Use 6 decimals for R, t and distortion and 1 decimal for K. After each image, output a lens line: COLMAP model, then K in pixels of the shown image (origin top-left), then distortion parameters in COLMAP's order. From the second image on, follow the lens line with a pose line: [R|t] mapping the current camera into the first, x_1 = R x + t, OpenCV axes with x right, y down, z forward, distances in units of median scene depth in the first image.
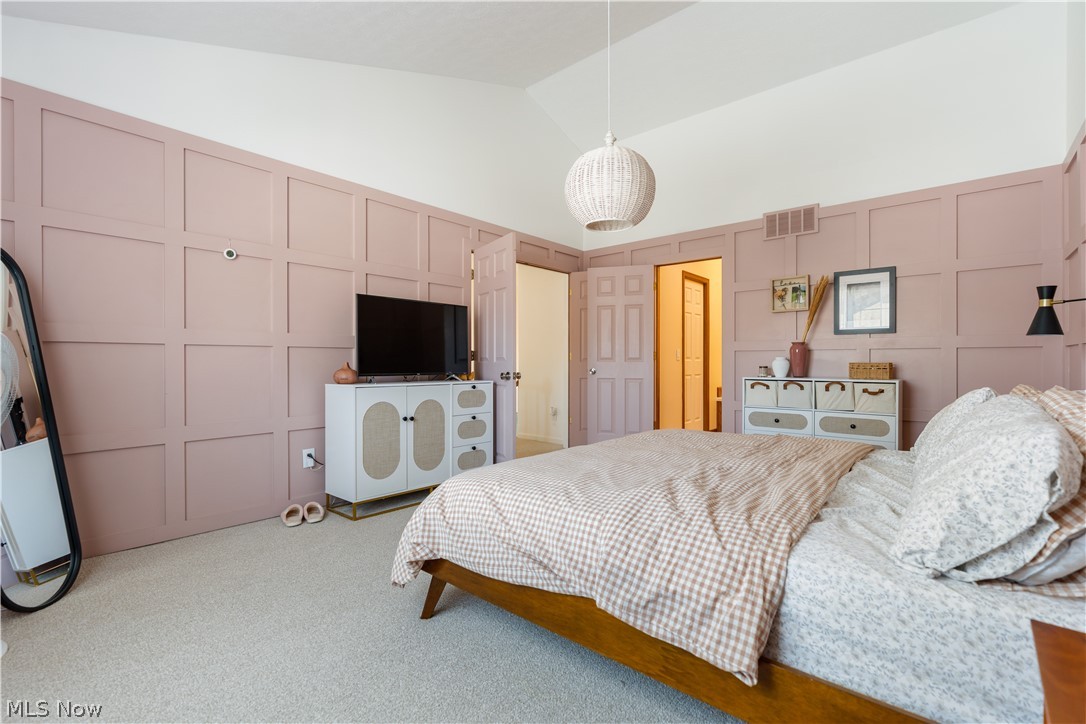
lens RADIAL K [[494.0, 0, 544.5], [0, 494.0, 360.4], [0, 0, 1]] dist [-0.004384, 0.001232]
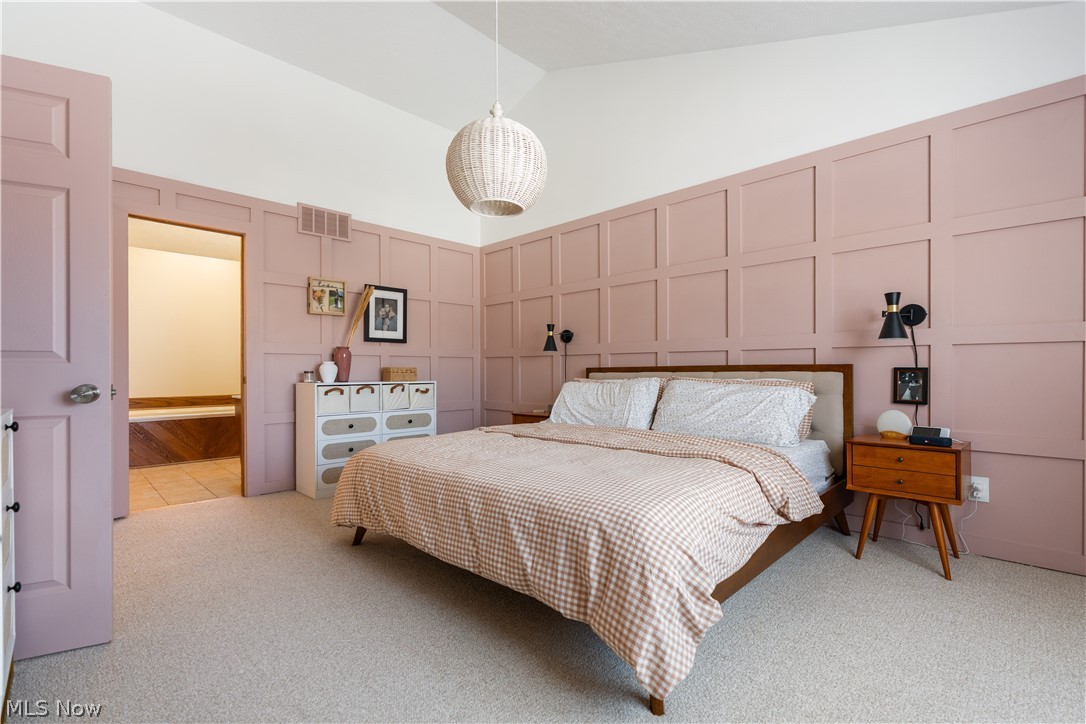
lens RADIAL K [[494.0, 0, 540.6], [0, 494.0, 369.6], [0, 0, 1]] dist [-0.004384, 0.001232]
pose [[0.051014, 0.000440, 0.998698, -0.477674], [-0.000462, 1.000000, -0.000417, 0.009594], [-0.998698, -0.000441, 0.051014, 0.563388]]
